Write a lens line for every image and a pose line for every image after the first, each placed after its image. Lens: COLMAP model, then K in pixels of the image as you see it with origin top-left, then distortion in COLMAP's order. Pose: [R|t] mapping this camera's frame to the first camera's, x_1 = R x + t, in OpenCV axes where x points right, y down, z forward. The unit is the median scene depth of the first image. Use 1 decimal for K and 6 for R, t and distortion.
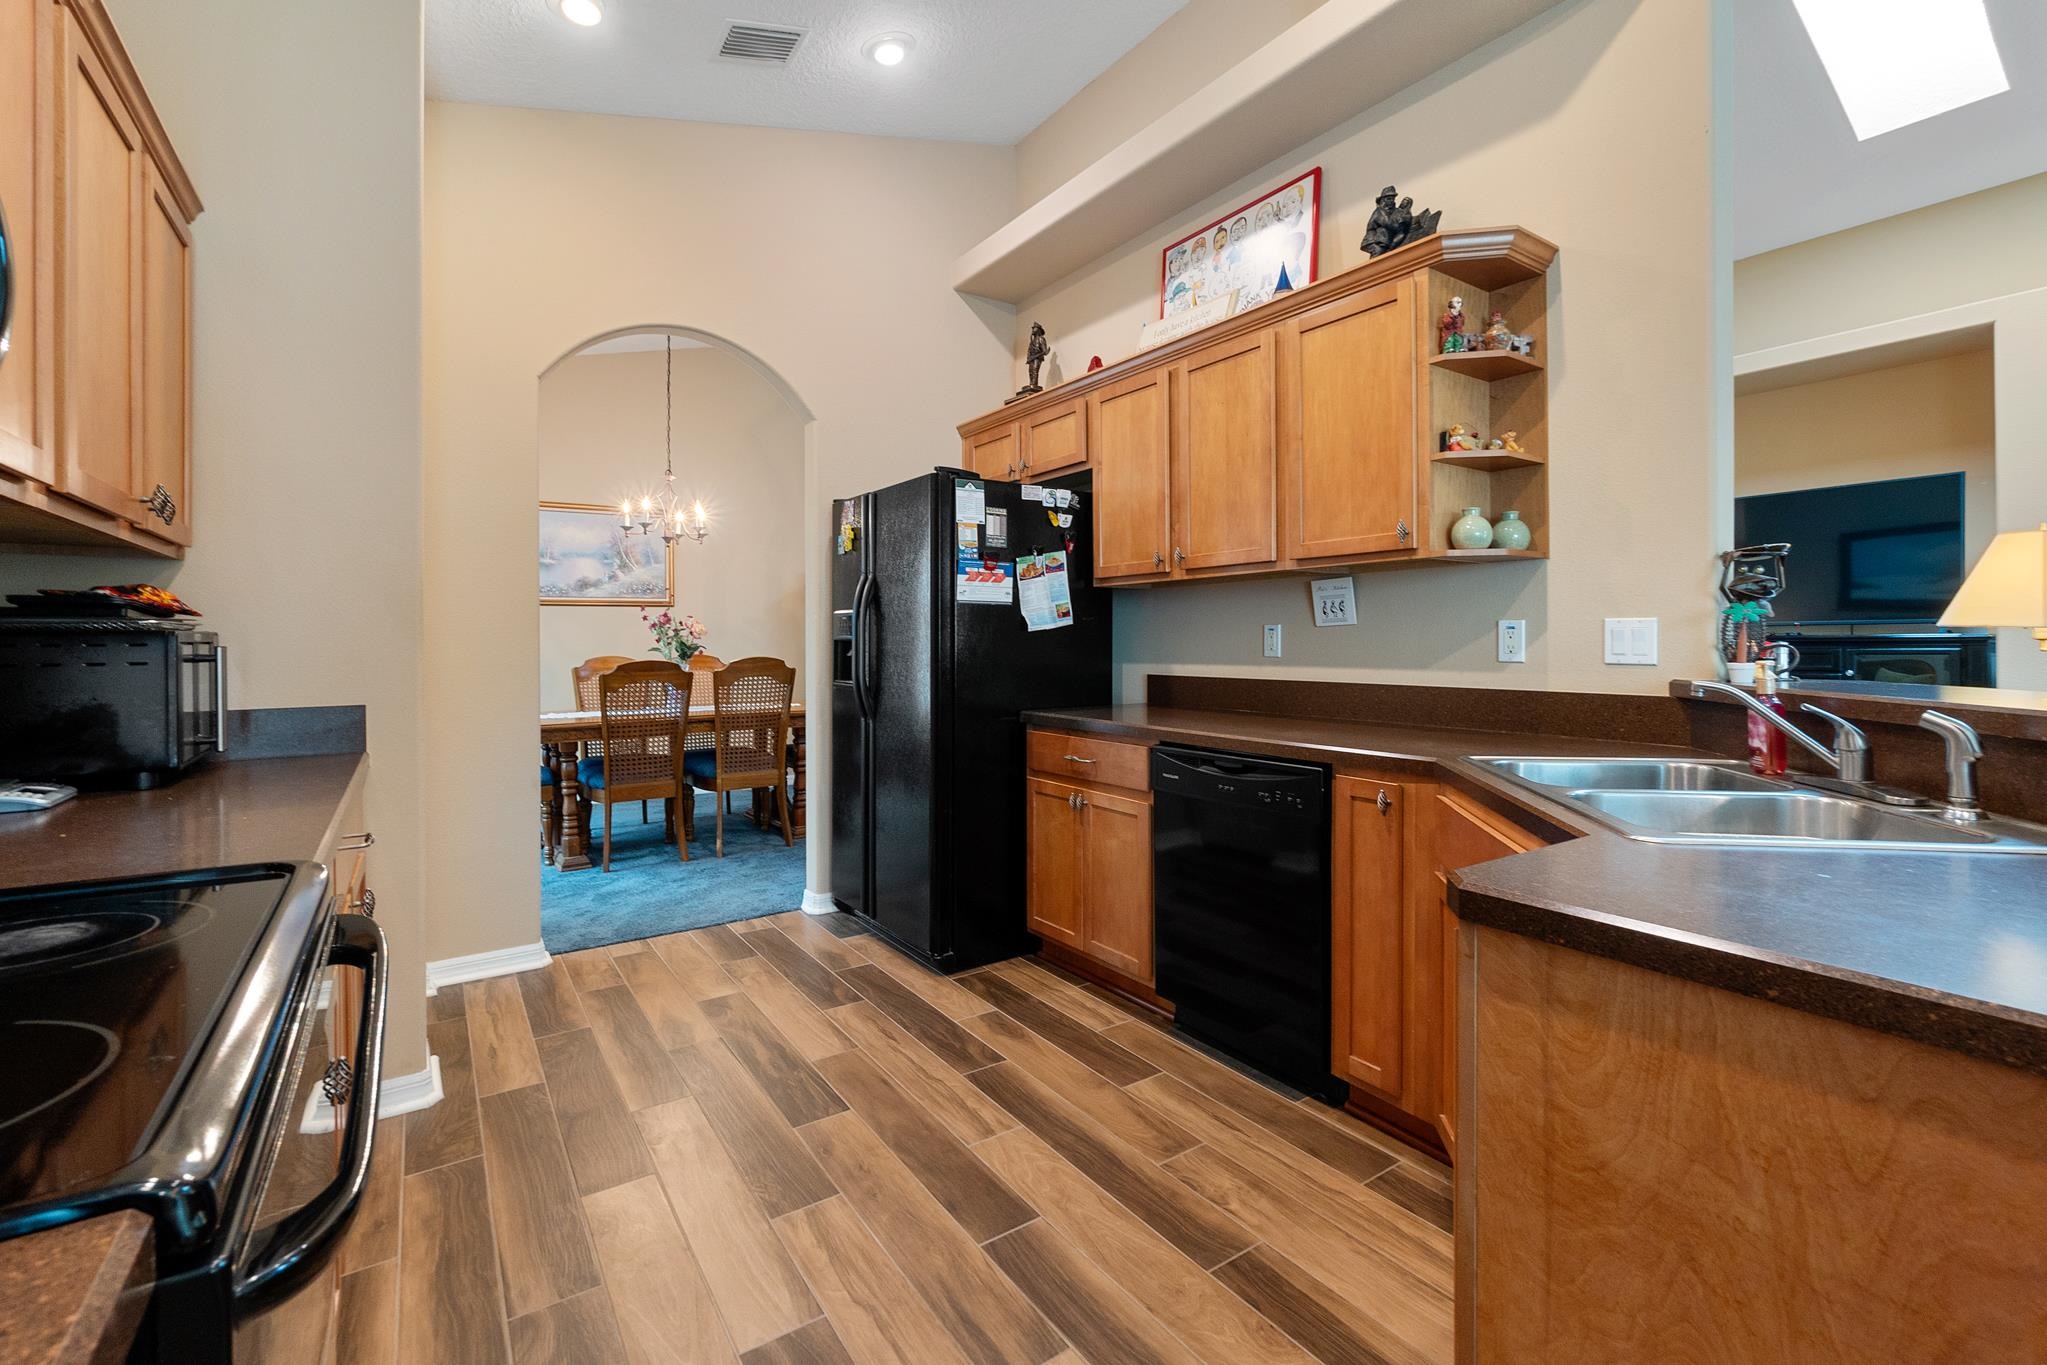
lens RADIAL K [[906.0, 0, 1038.0], [0, 906.0, 645.2], [0, 0, 1]] dist [-0.001388, -0.000476]
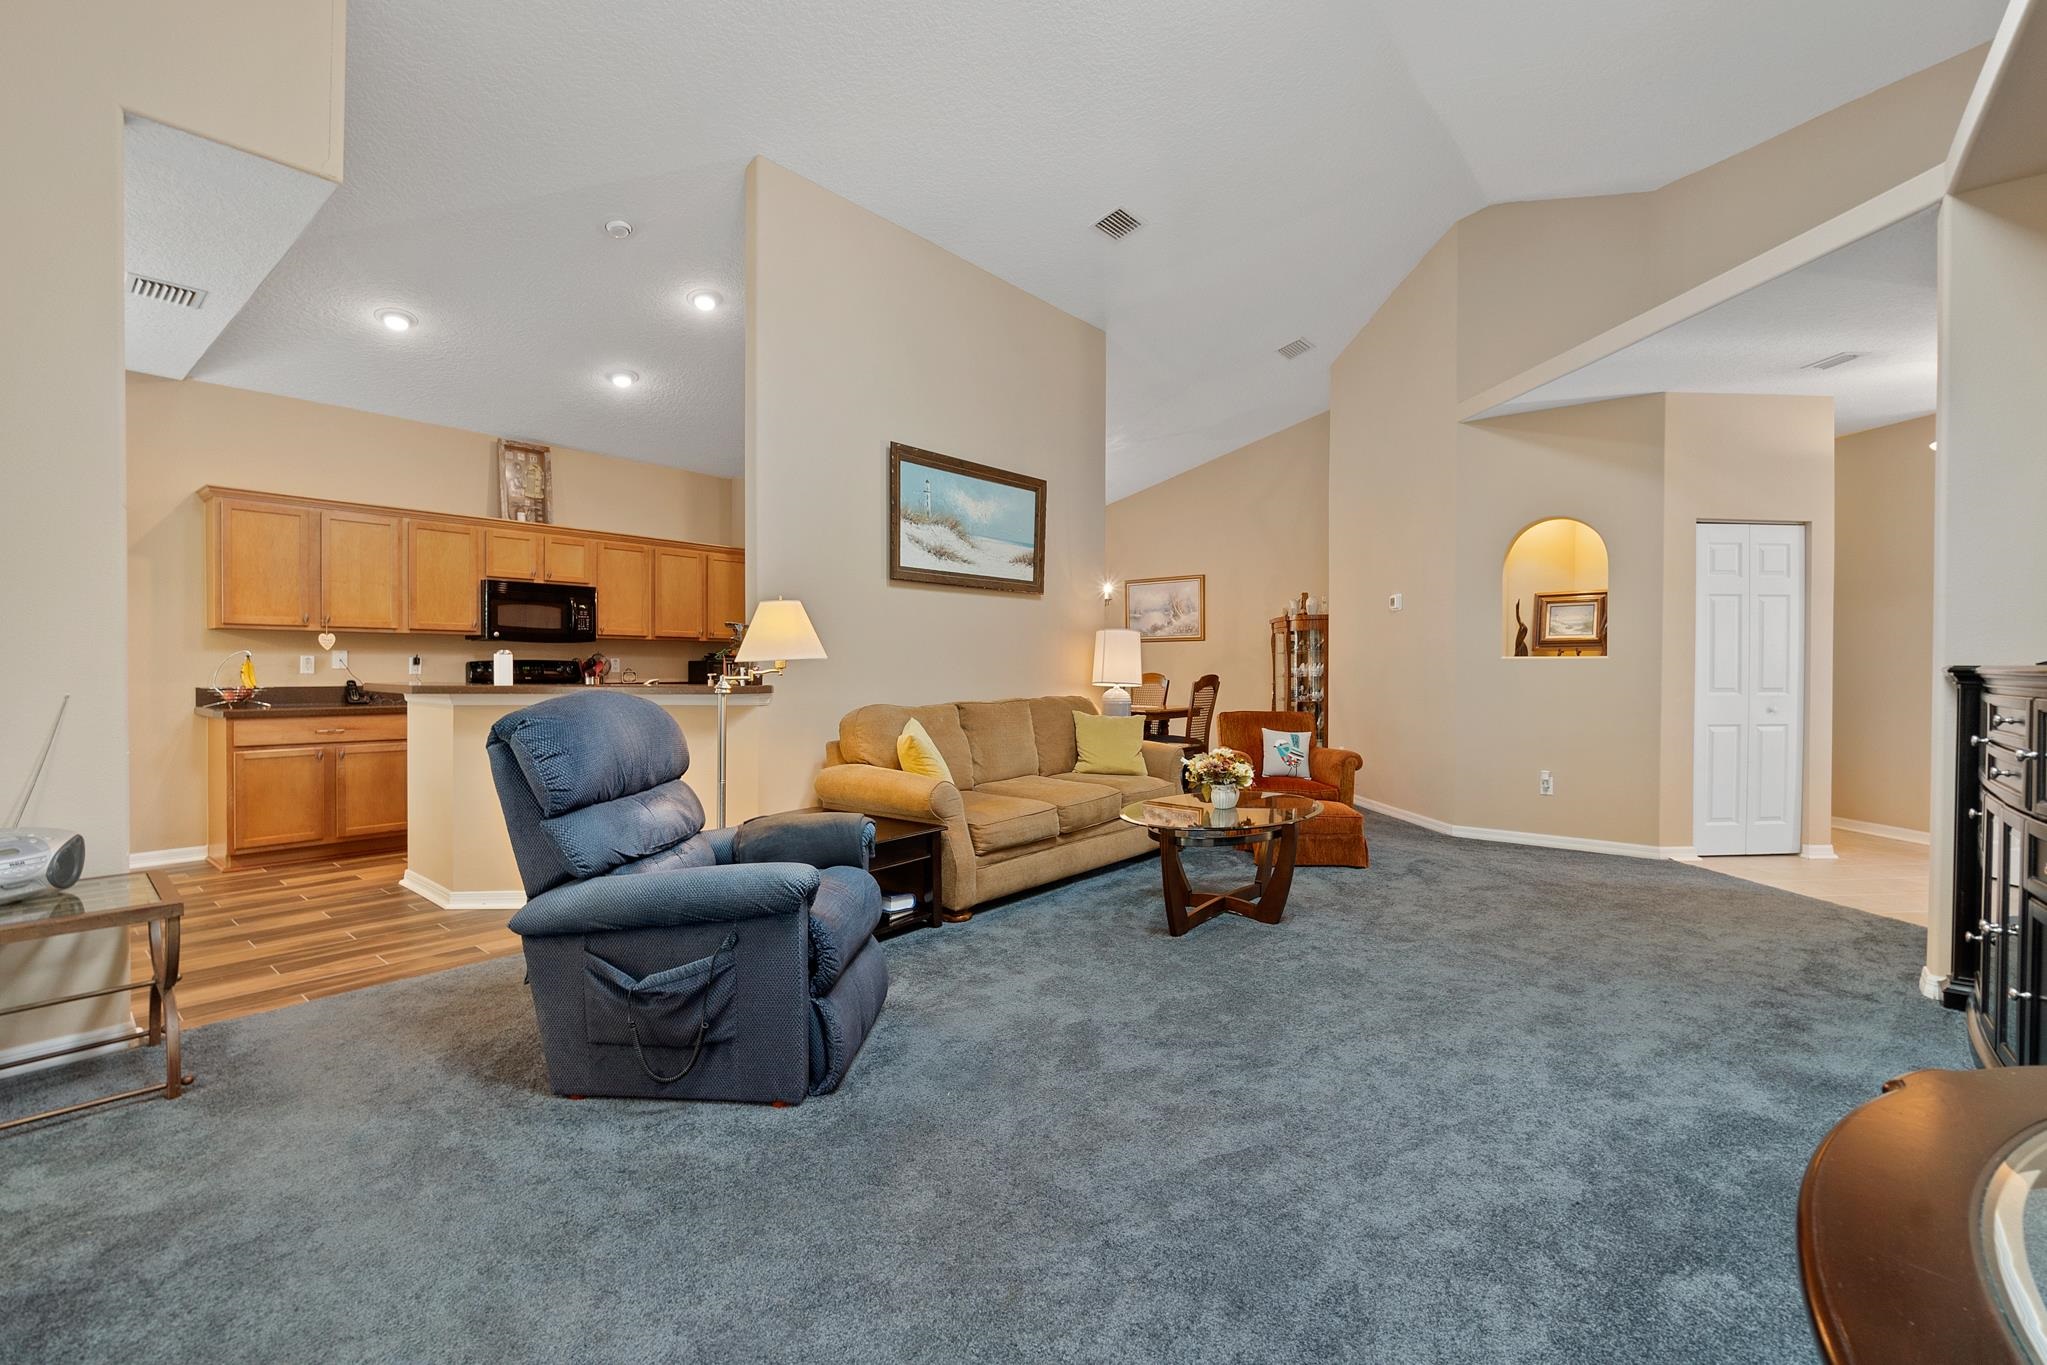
lens RADIAL K [[906.0, 0, 1025.8], [0, 906.0, 682.2], [0, 0, 1]] dist [-0.001388, -0.000476]
pose [[0.281099, 0.017045, -0.959527, 2.010123], [-0.006937, 0.999852, 0.015729, 0.011066], [0.959654, 0.002235, 0.281176, 0.643698]]
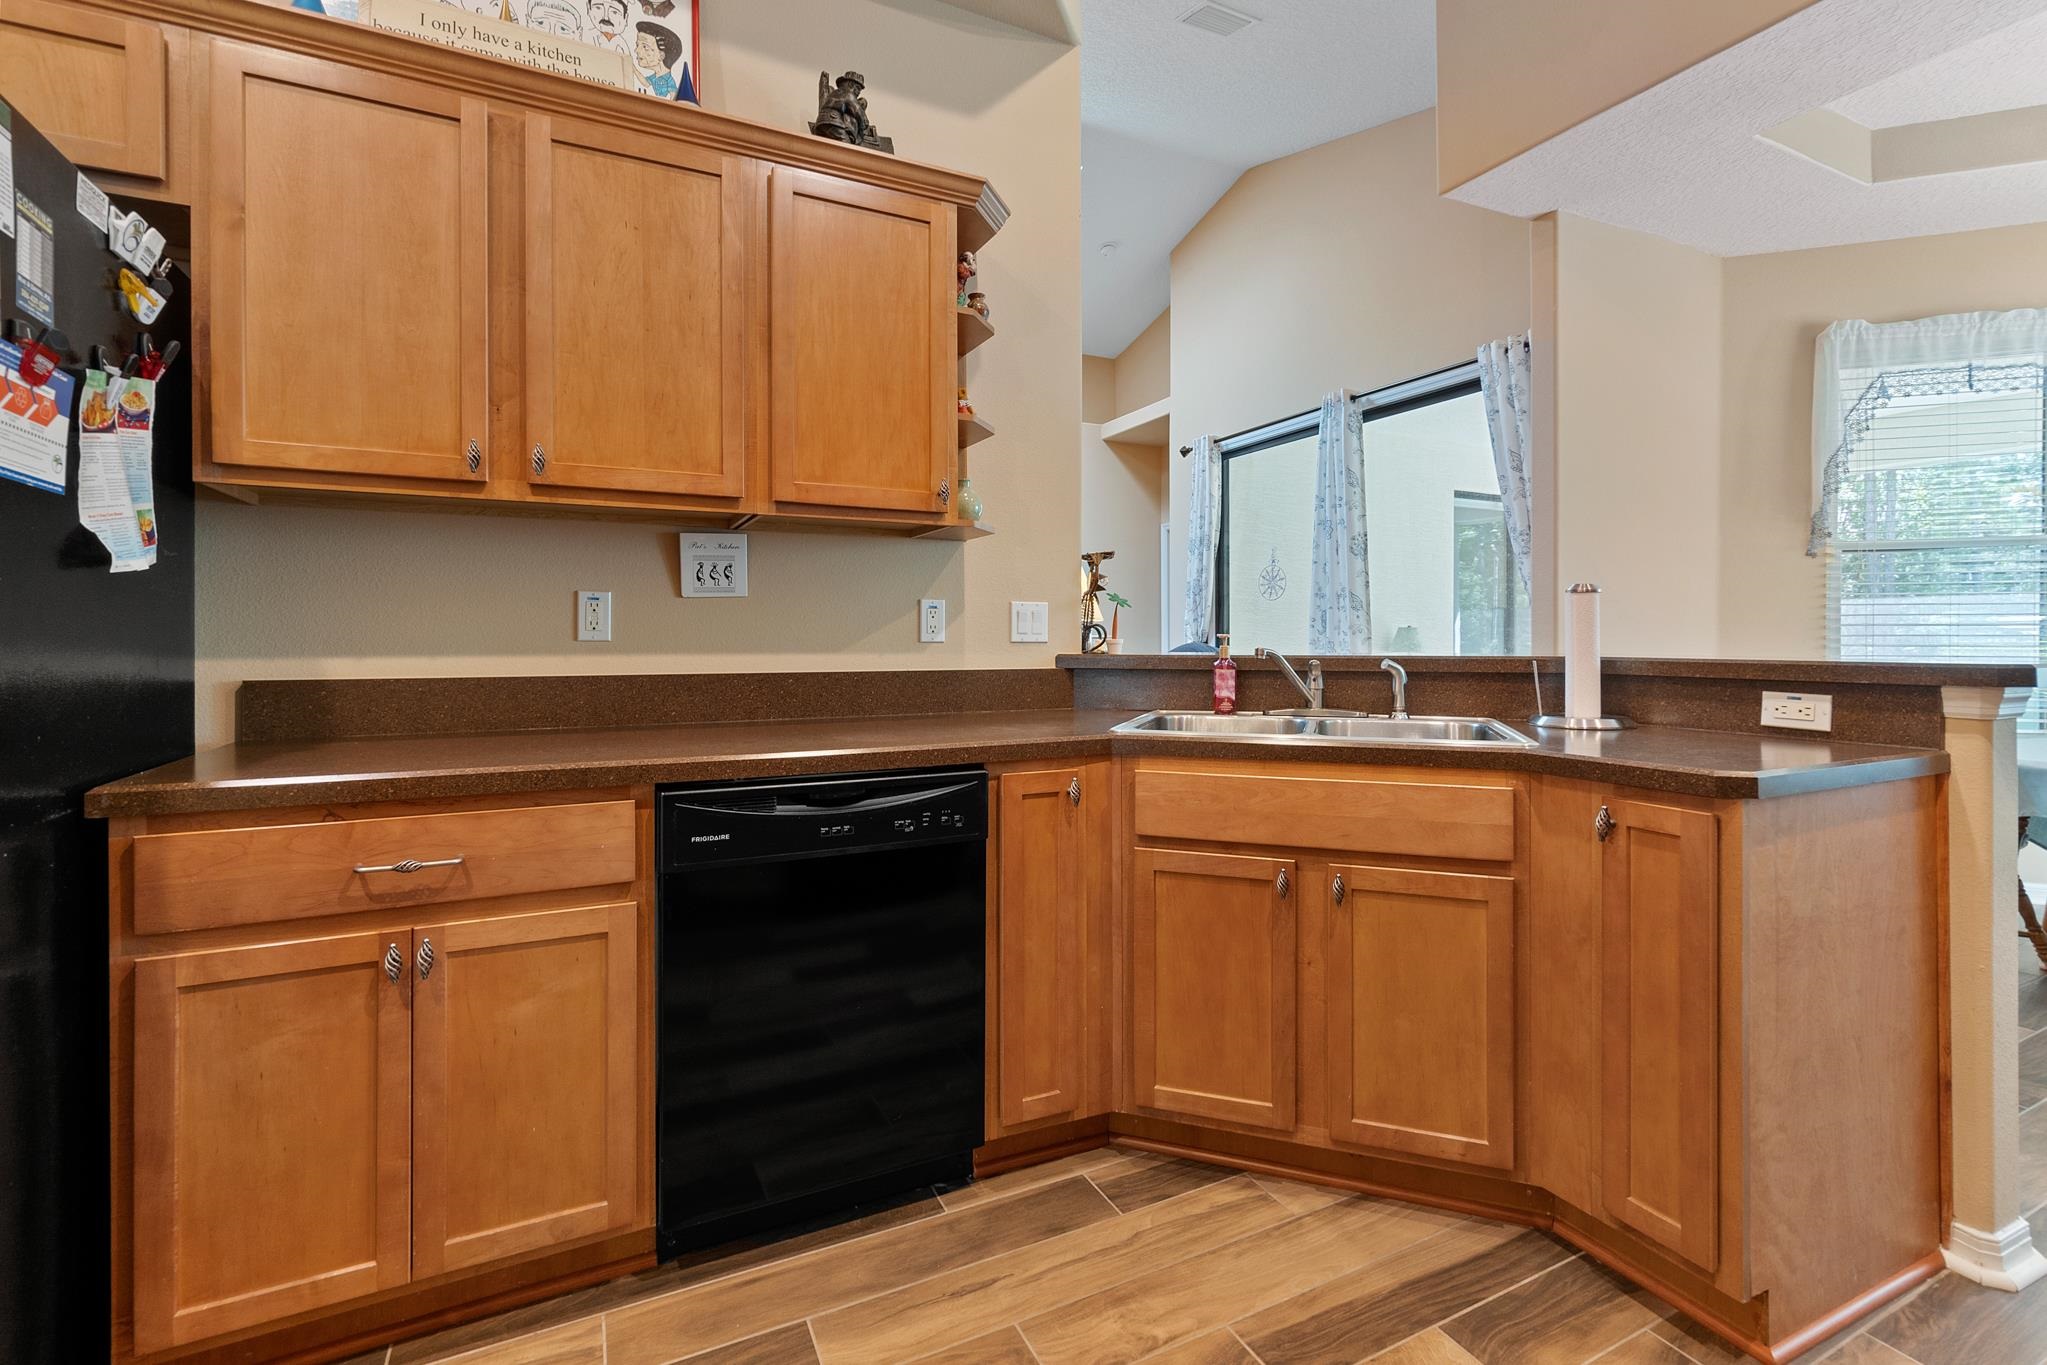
lens RADIAL K [[906.0, 0, 1014.0], [0, 906.0, 643.7], [0, 0, 1]] dist [-0.001388, -0.000476]
pose [[0.144030, -0.000768, 0.989573, -0.331492], [0.004779, 0.999989, 0.000080, 0.015879], [-0.989562, 0.004717, 0.144032, 0.586627]]
